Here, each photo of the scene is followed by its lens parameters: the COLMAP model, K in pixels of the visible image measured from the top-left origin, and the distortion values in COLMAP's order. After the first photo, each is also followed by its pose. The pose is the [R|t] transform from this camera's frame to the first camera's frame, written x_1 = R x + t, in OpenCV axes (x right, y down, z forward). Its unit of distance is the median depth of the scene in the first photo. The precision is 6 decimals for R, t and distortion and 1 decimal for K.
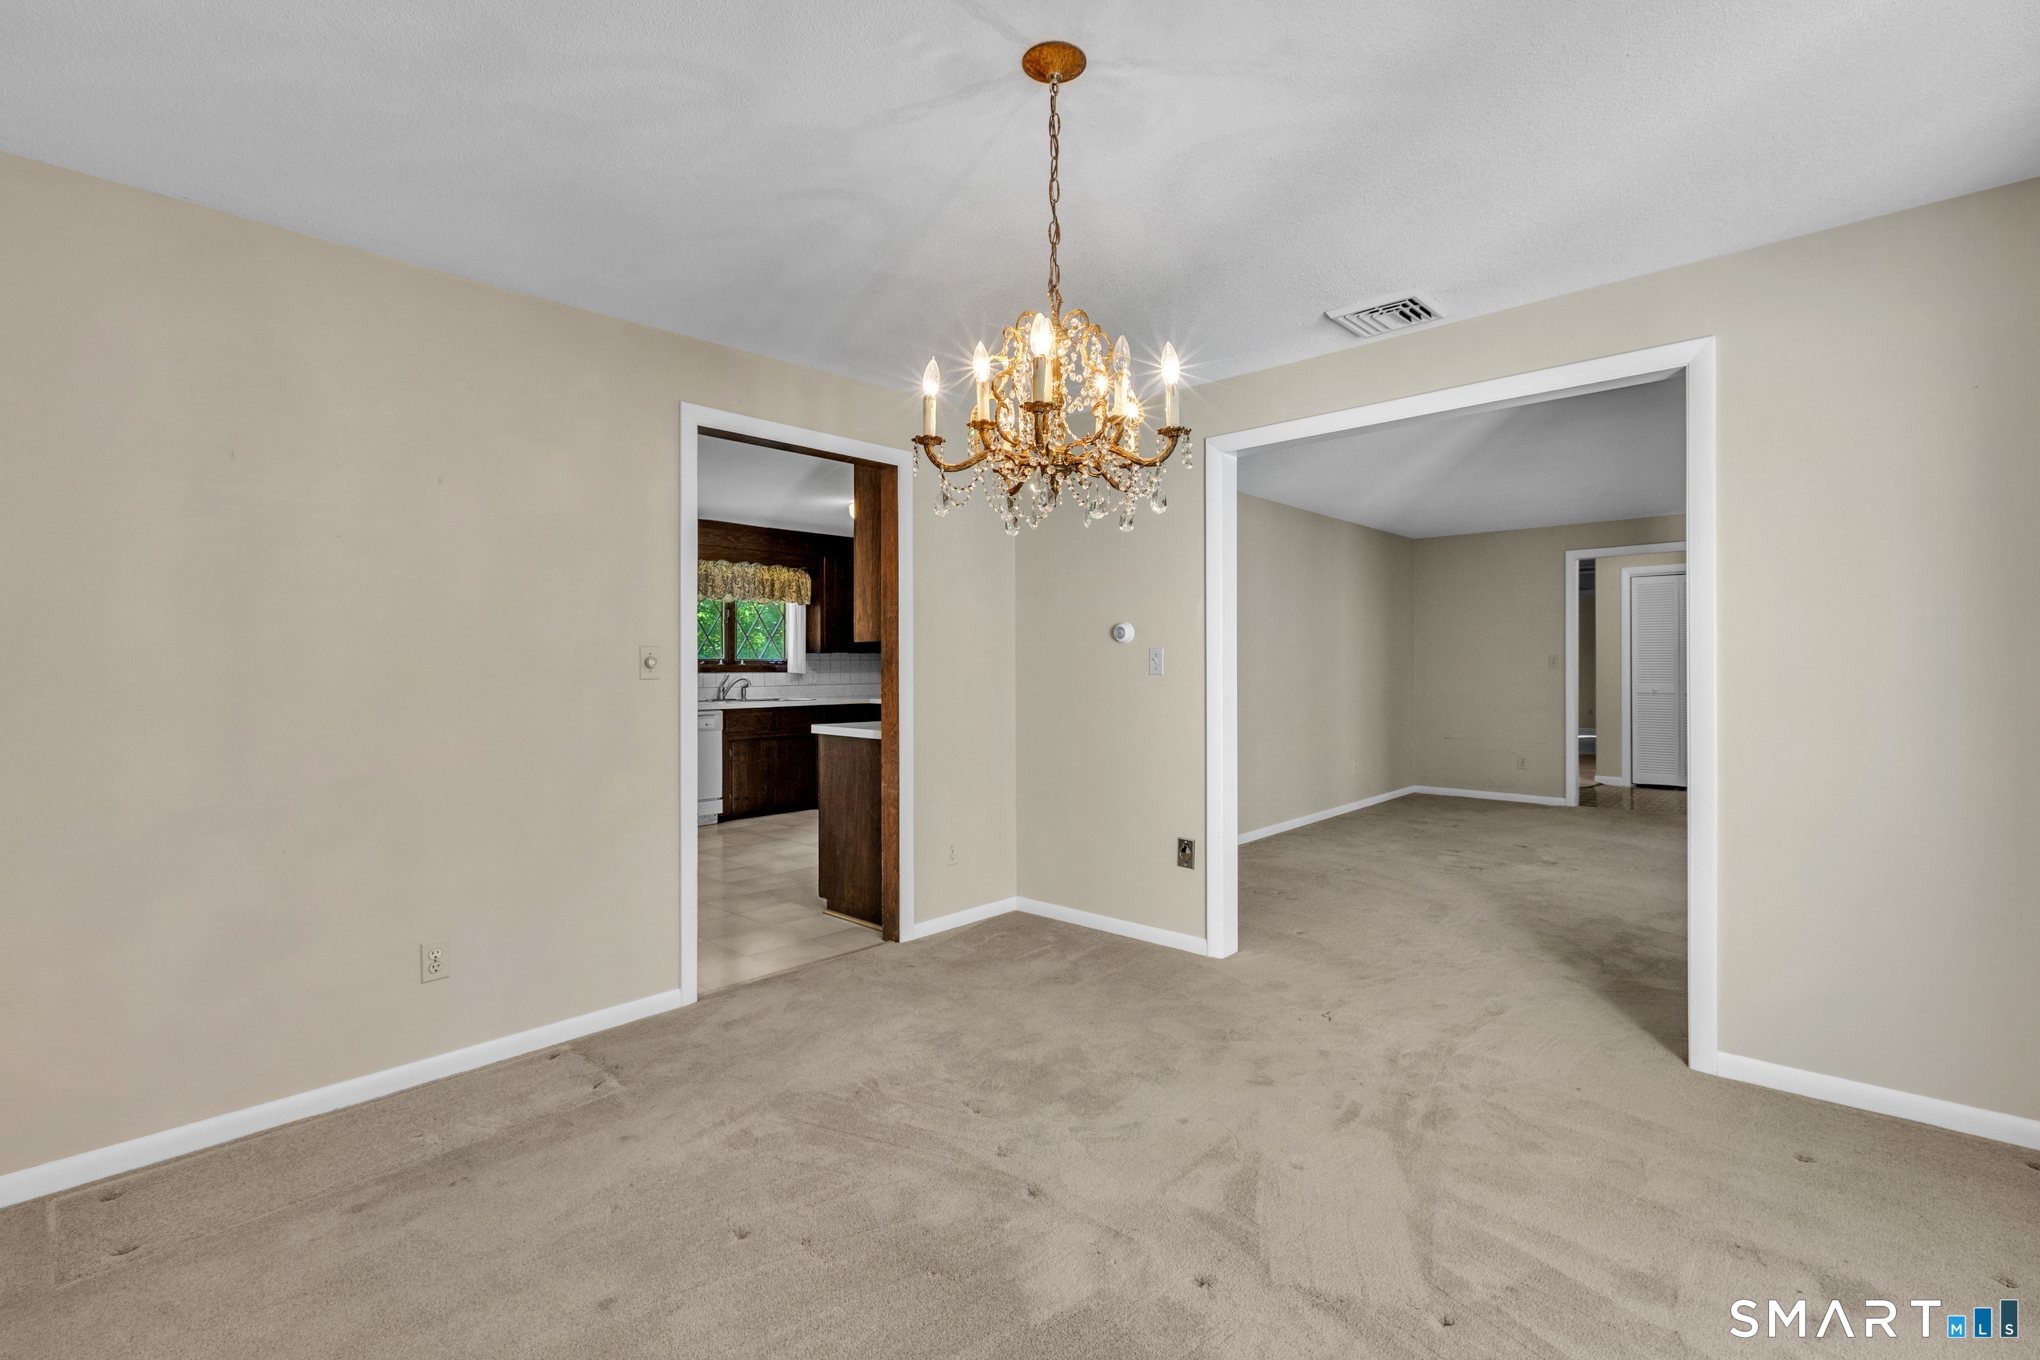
lens RADIAL K [[926.6, 0, 1014.7], [0, 926.6, 672.0], [0, 0, 1]] dist [0.002588, 0.000579]
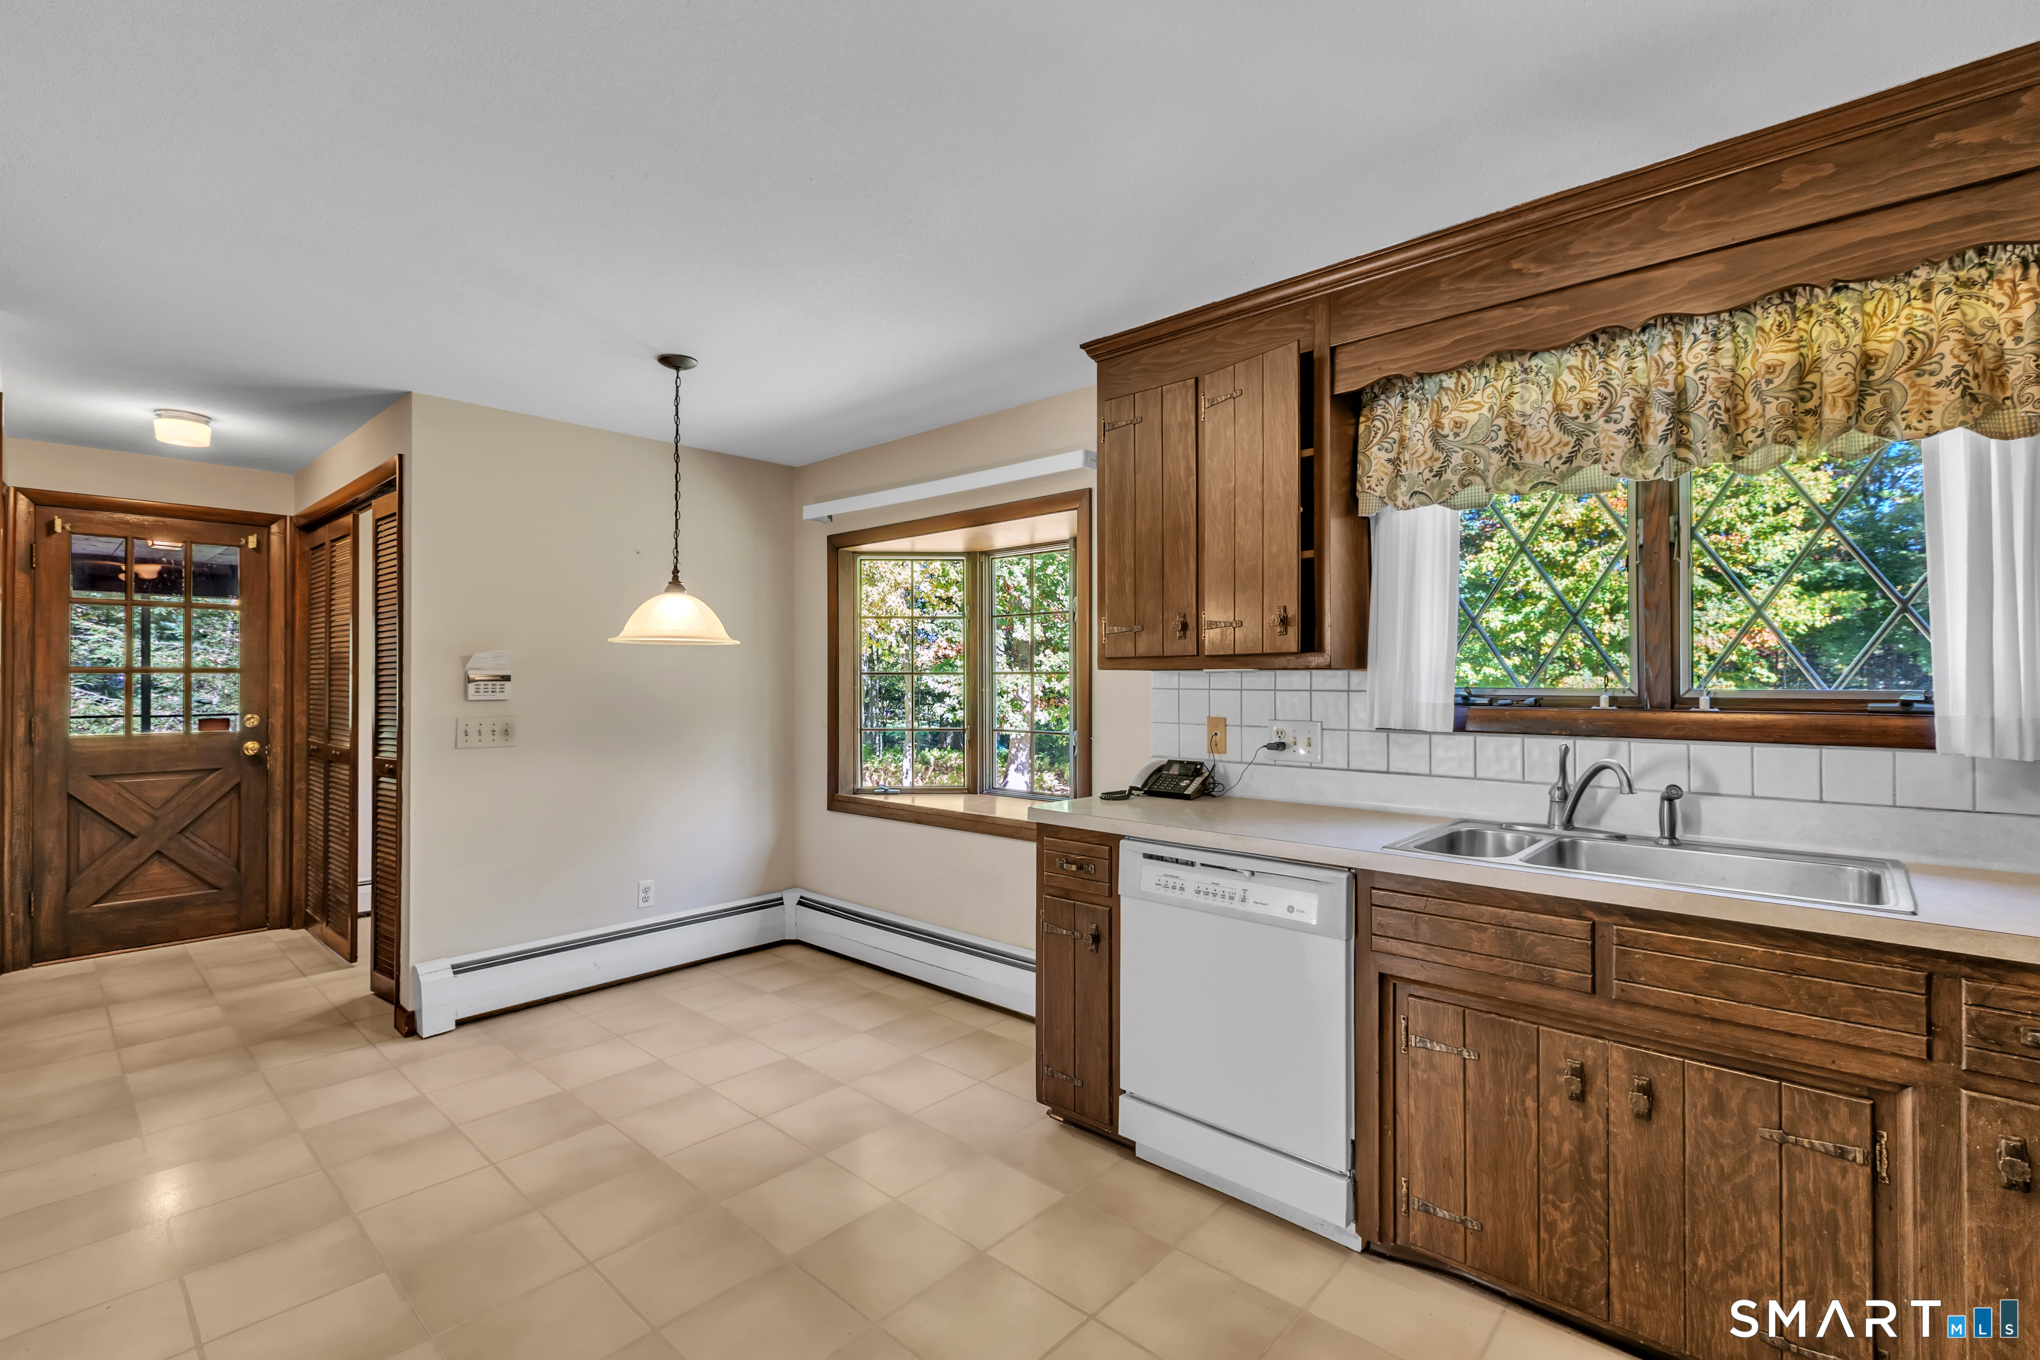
lens RADIAL K [[926.6, 0, 1014.7], [0, 926.6, 672.0], [0, 0, 1]] dist [0.002588, 0.000579]
pose [[0.006032, -0.005133, -0.999969, -0.024215], [0.001740, 0.999985, -0.005122, -0.018434], [0.999980, -0.001709, 0.006041, 0.801042]]
